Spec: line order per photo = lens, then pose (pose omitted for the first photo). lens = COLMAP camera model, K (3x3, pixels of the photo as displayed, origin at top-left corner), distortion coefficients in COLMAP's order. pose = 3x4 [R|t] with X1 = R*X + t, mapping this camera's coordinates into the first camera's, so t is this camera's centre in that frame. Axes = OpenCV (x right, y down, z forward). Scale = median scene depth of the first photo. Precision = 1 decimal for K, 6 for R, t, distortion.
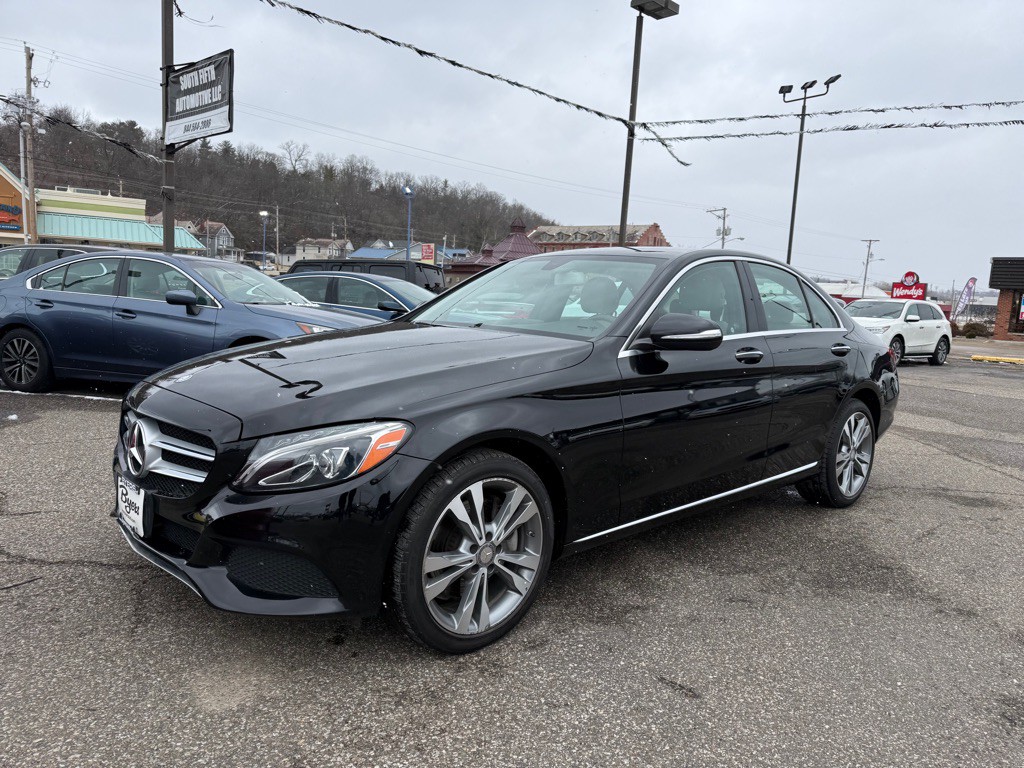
lens RADIAL K [[725.1, 0, 512.0], [0, 725.1, 384.0], [0, 0, 1]] dist [0.028657, -0.038681]
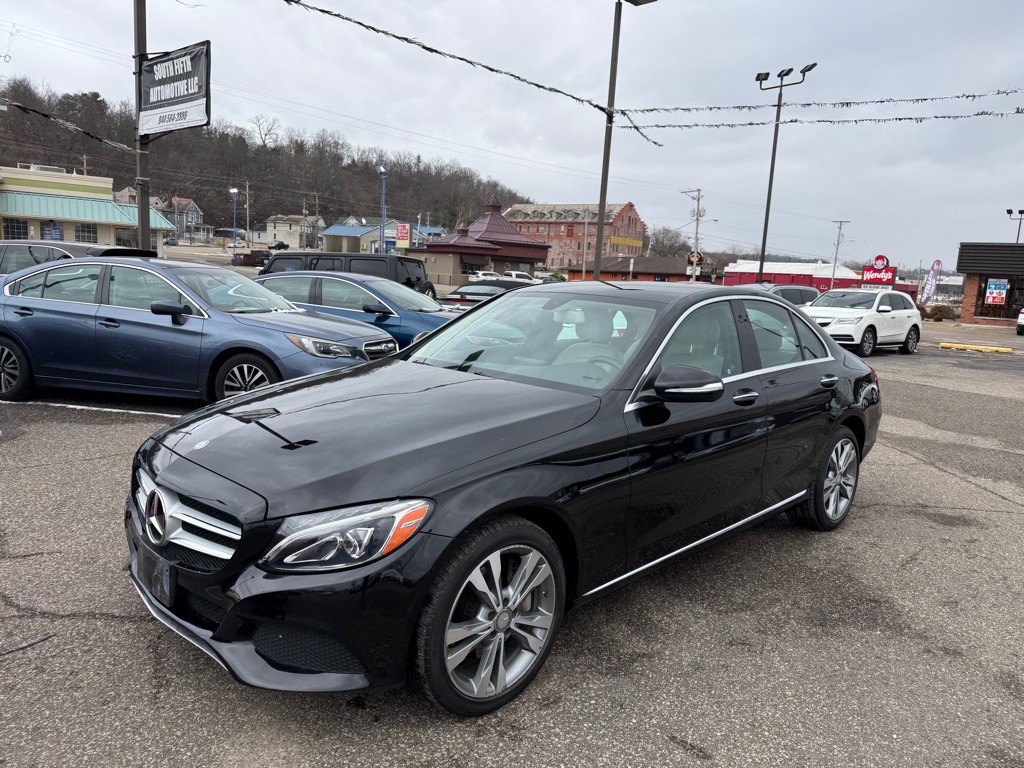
lens RADIAL K [[726.9, 0, 512.2], [0, 726.9, 377.2], [0, 0, 1]] dist [0.018660, -0.025753]
pose [[0.999354, -0.002757, 0.035830, -0.032662], [0.001934, 0.999734, 0.022986, -0.073280], [-0.035884, -0.022902, 0.999094, -0.013941]]
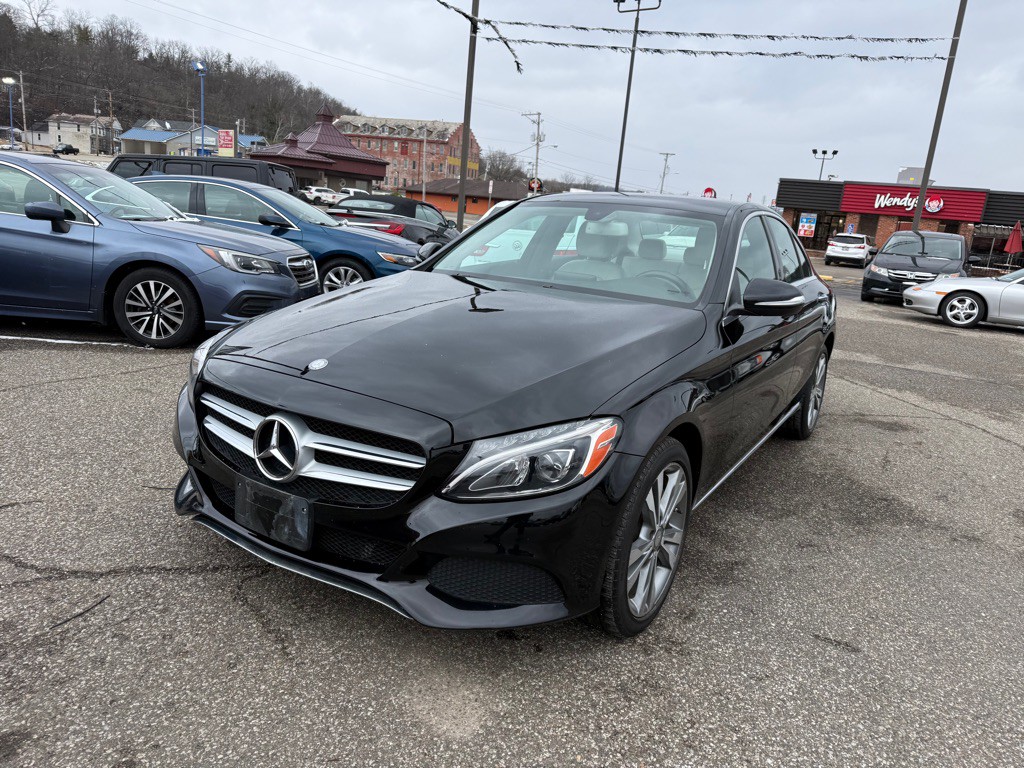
lens RADIAL K [[730.2, 0, 512.0], [0, 730.2, 384.0], [0, 0, 1]] dist [0.006434, -0.012131]
pose [[0.963566, -0.029604, 0.265829, -0.271876], [-0.006005, 0.991211, 0.132153, -0.058653], [-0.267405, -0.128934, 0.954919, 0.067974]]
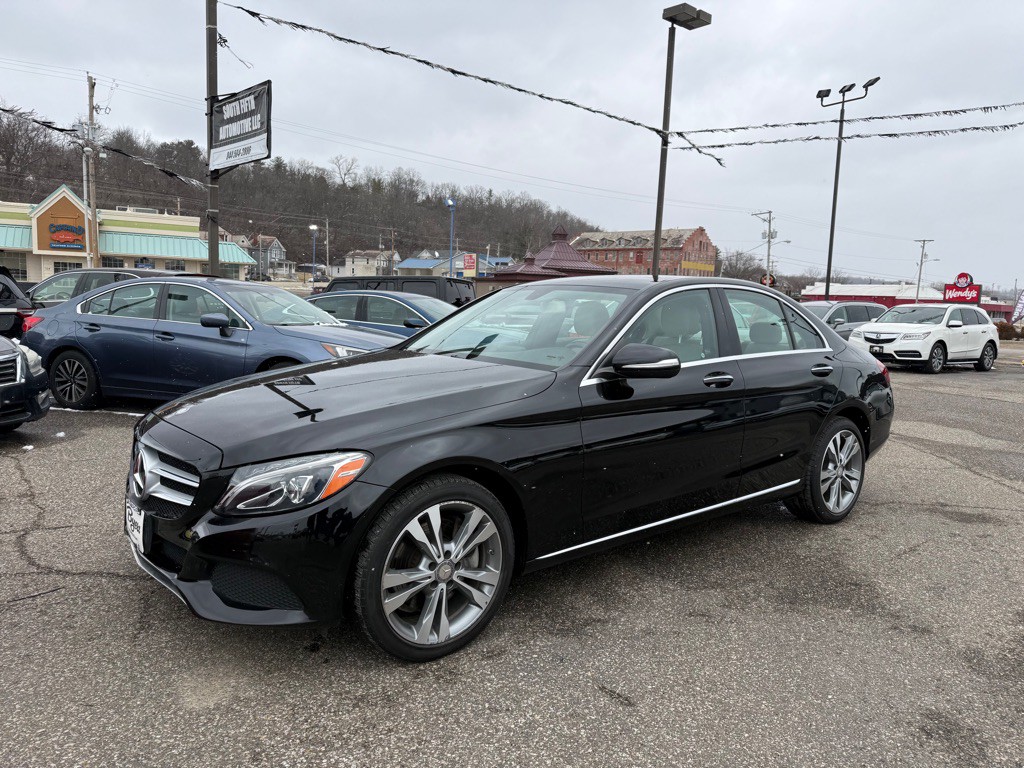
lens RADIAL K [[726.9, 0, 512.2], [0, 726.9, 377.2], [0, 0, 1]] dist [0.018660, -0.025753]
pose [[0.997818, -0.009337, -0.065356, 0.077793], [0.008155, 0.999799, -0.018334, -0.020525], [0.065514, 0.017761, 0.997694, -0.052515]]
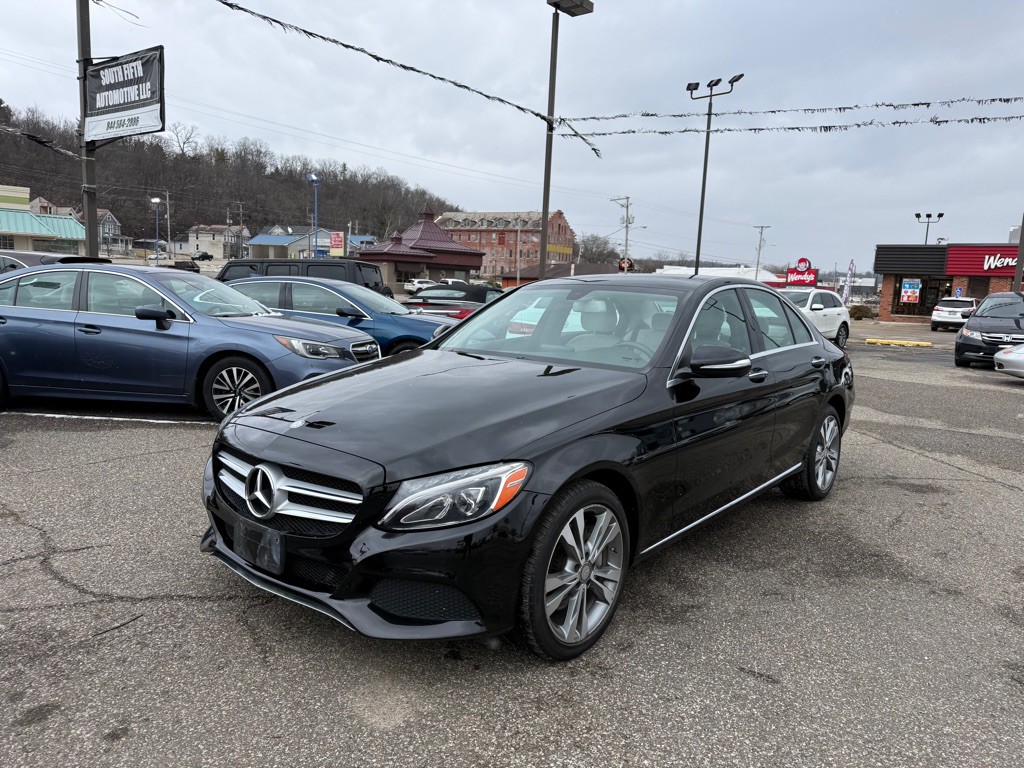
lens RADIAL K [[727.5, 0, 502.2], [0, 727.5, 381.7], [0, 0, 1]] dist [0.022368, -0.030410]
pose [[0.992657, -0.028814, 0.117478, -0.161608], [0.026780, 0.999463, 0.018858, -0.048840], [-0.117959, -0.015573, 0.992896, -0.063324]]
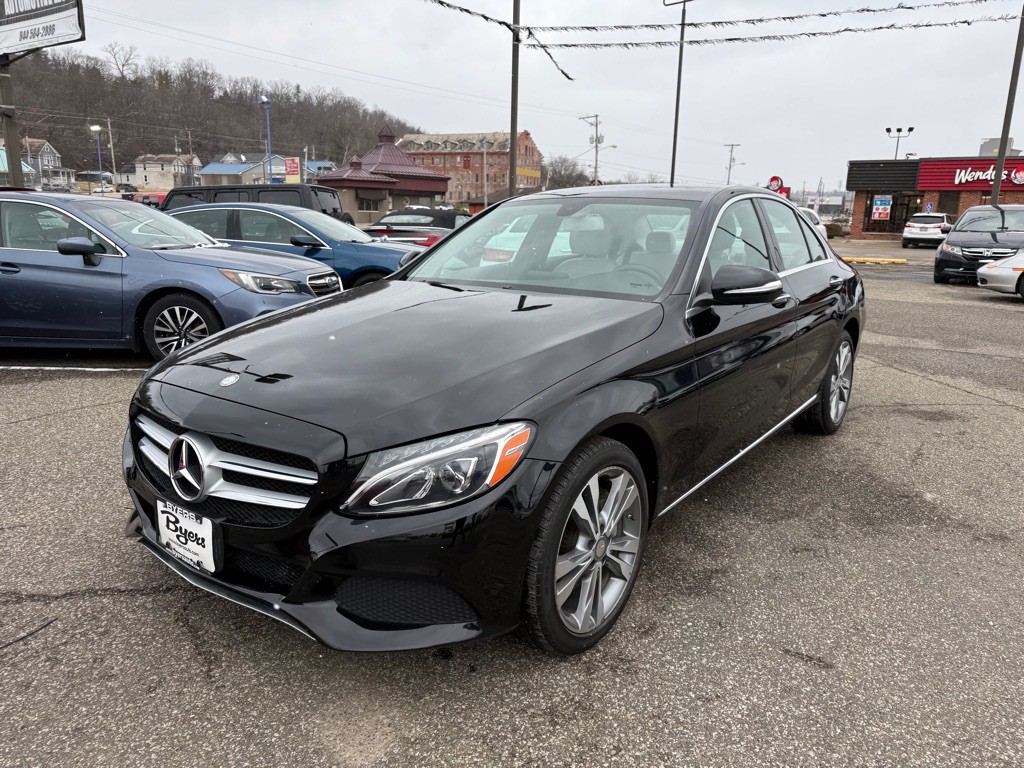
lens RADIAL K [[730.2, 0, 512.0], [0, 730.2, 384.0], [0, 0, 1]] dist [0.006434, -0.012131]
pose [[0.983548, -0.074965, 0.164355, -0.159013], [0.055436, 0.991182, 0.120351, -0.051504], [-0.171928, -0.109260, 0.979032, 0.068353]]
